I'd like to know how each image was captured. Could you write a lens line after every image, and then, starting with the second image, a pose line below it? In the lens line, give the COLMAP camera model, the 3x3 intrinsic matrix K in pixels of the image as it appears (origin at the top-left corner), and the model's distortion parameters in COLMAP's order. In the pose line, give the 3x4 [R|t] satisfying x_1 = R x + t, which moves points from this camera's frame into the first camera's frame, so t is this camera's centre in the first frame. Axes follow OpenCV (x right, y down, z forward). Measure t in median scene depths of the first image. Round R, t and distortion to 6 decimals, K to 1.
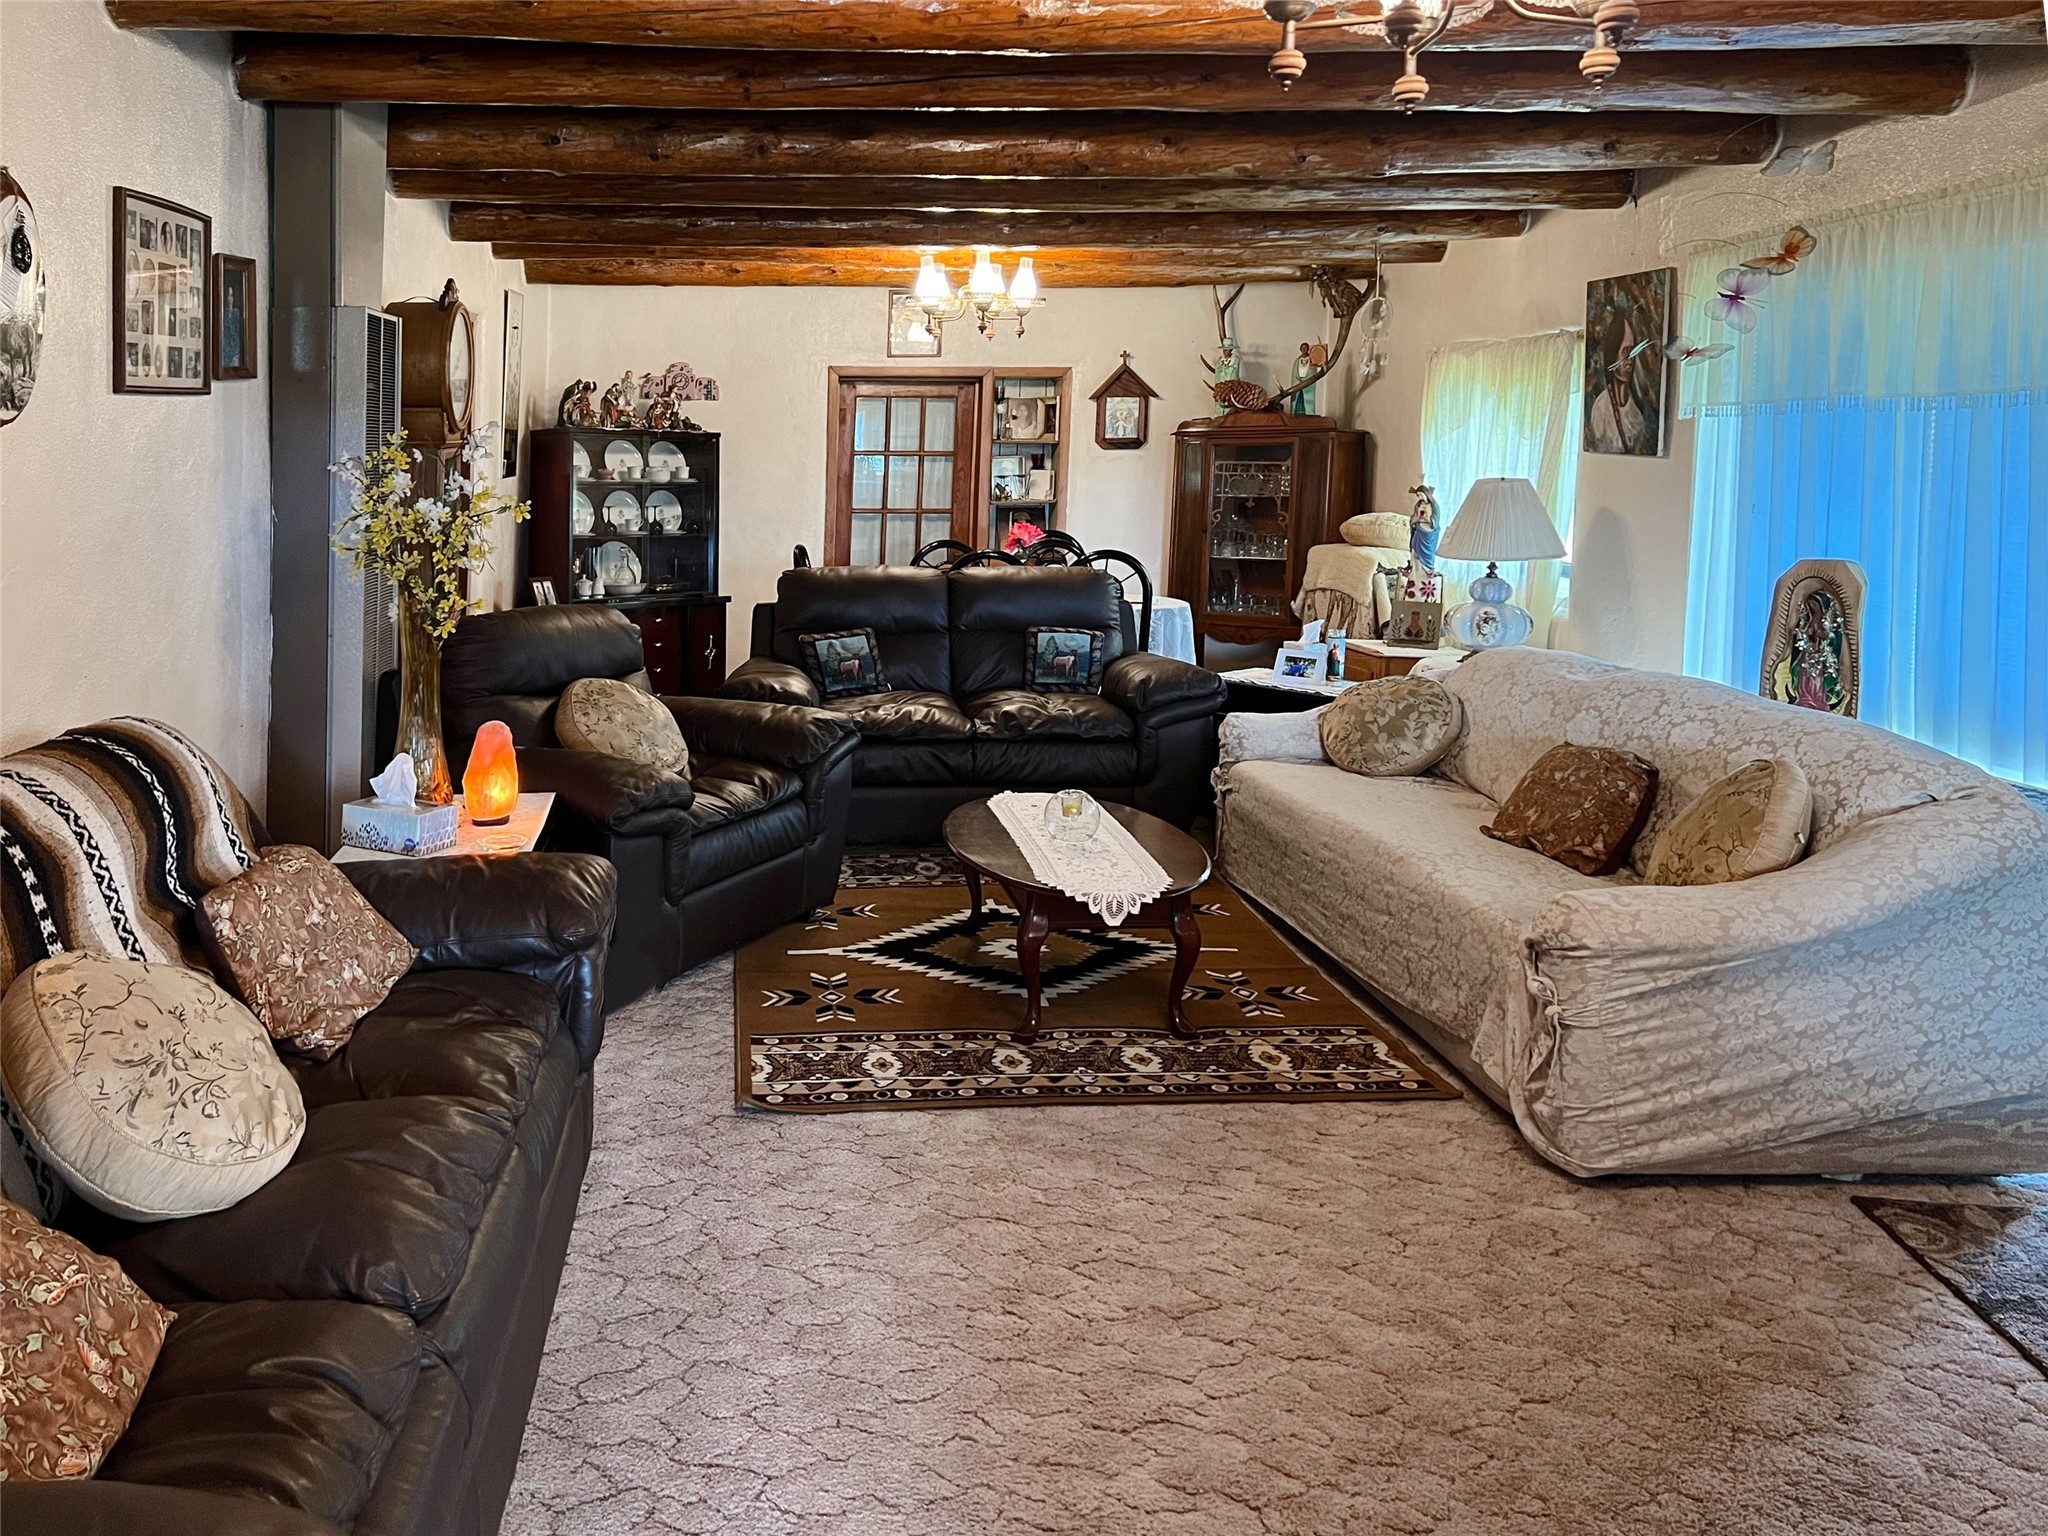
lens RADIAL K [[1530.3, 0, 1028.5], [0, 1530.3, 845.4], [0, 0, 1]] dist [0.063446, -0.108279]
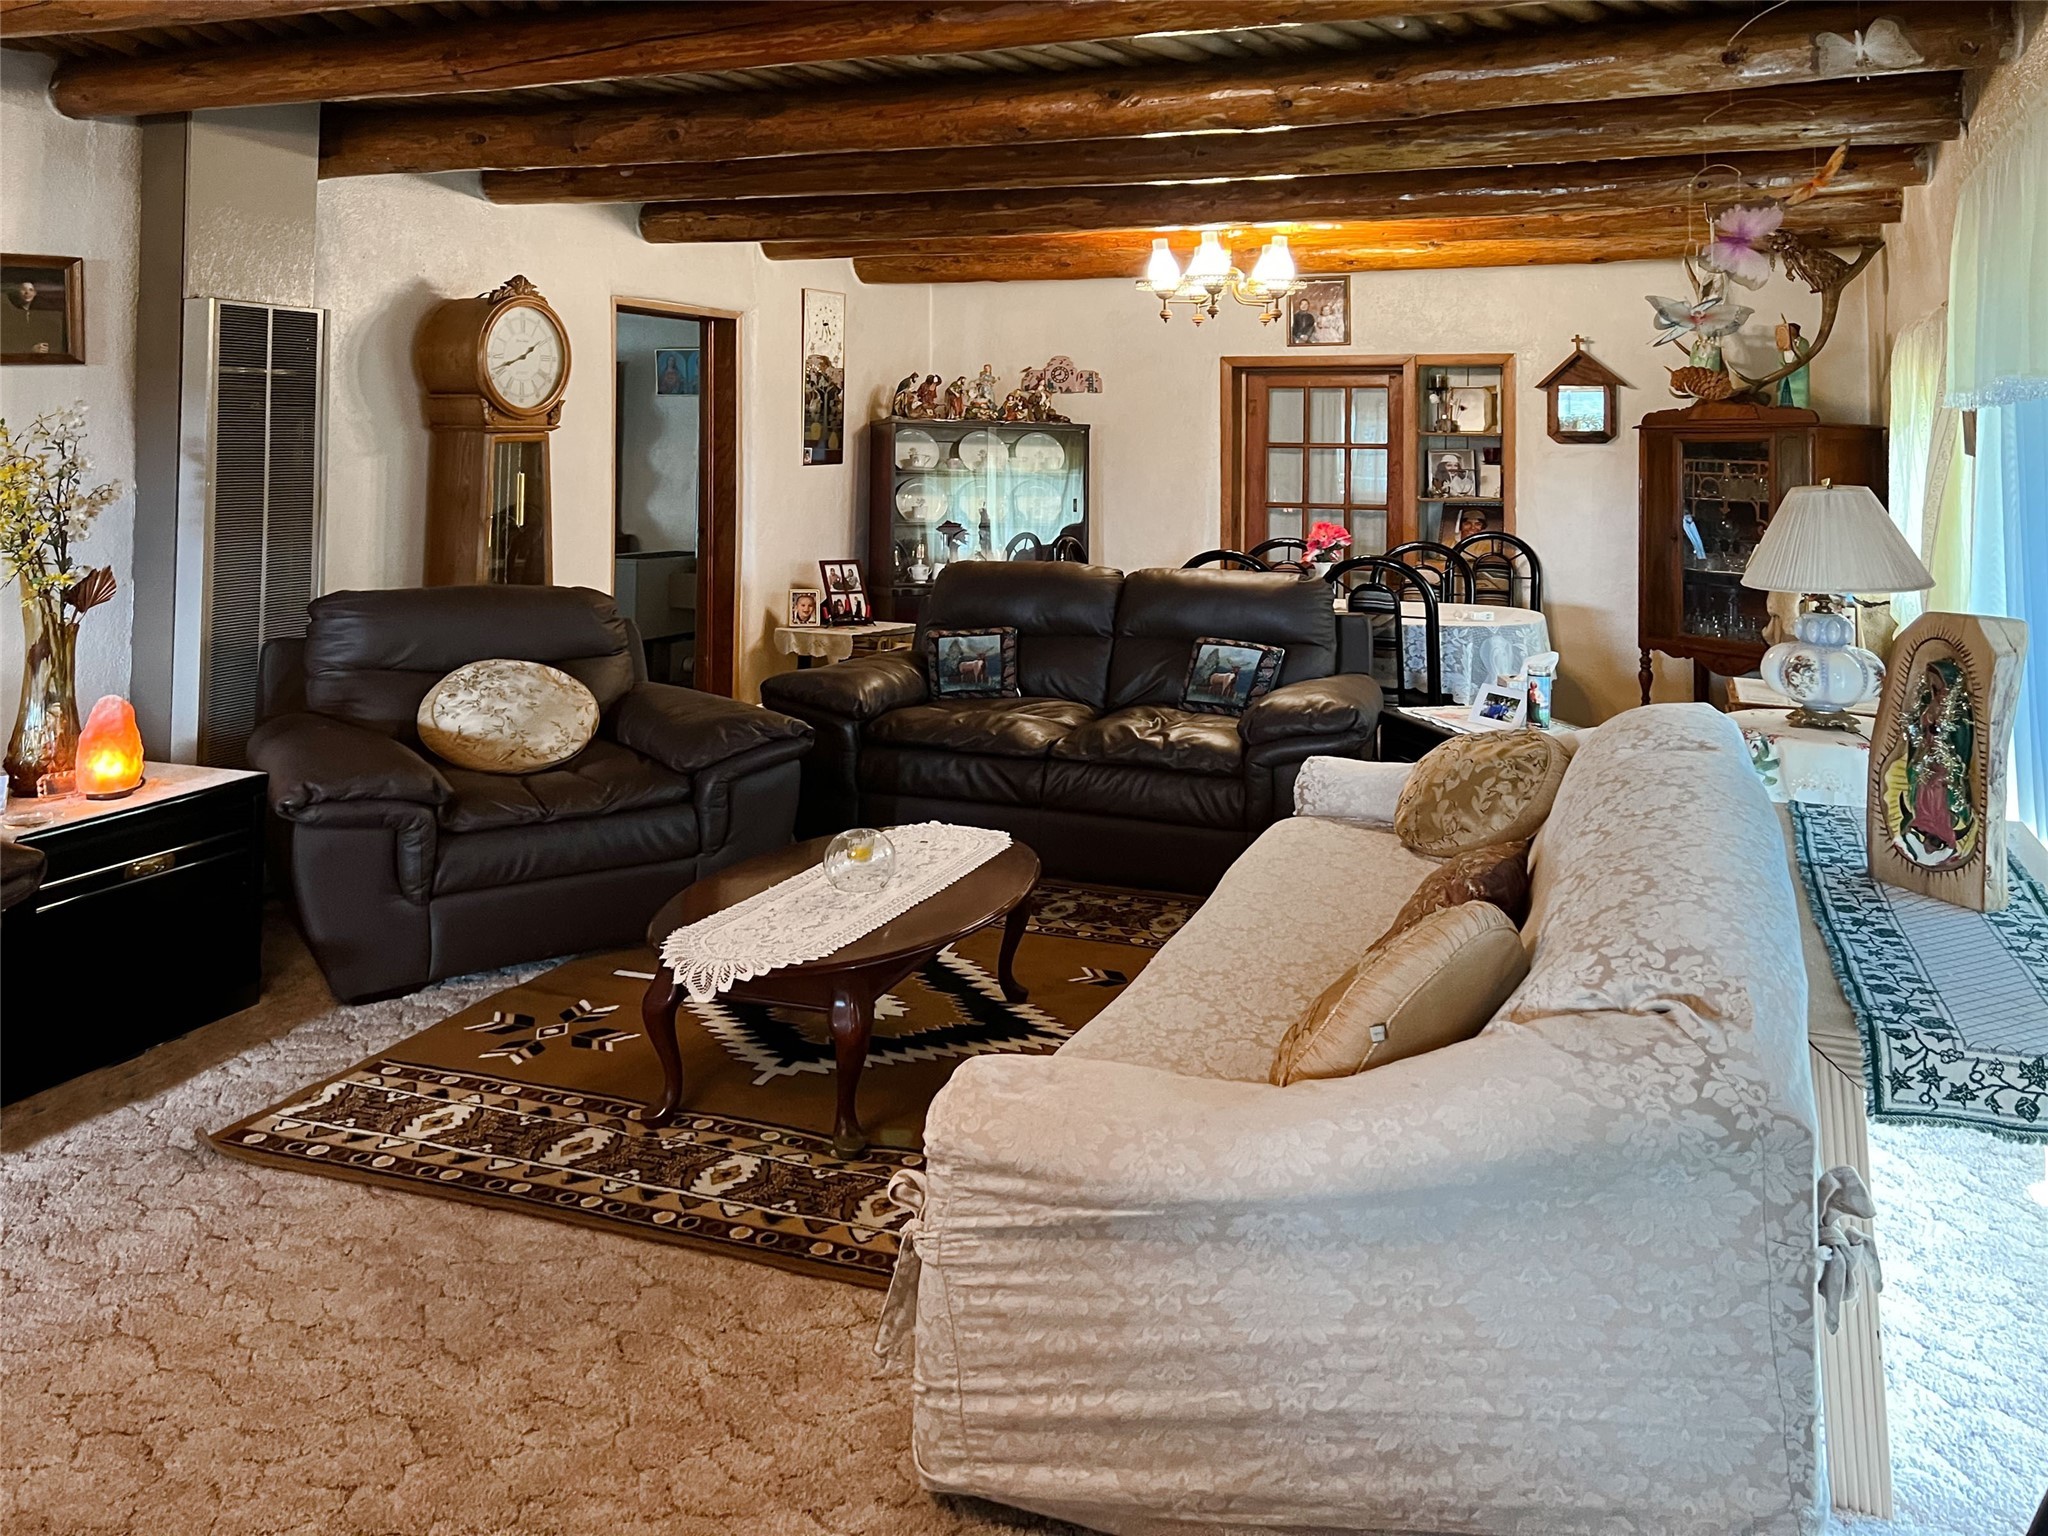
lens RADIAL K [[1563.6, 0, 1019.6], [0, 1563.6, 650.2], [0, 0, 1]] dist [0.063571, -0.109911]
pose [[0.908633, 0.065610, -0.412409, 0.333926], [-0.114773, 0.988784, -0.095568, -0.044476], [0.401514, 0.134170, 0.905972, 0.171435]]
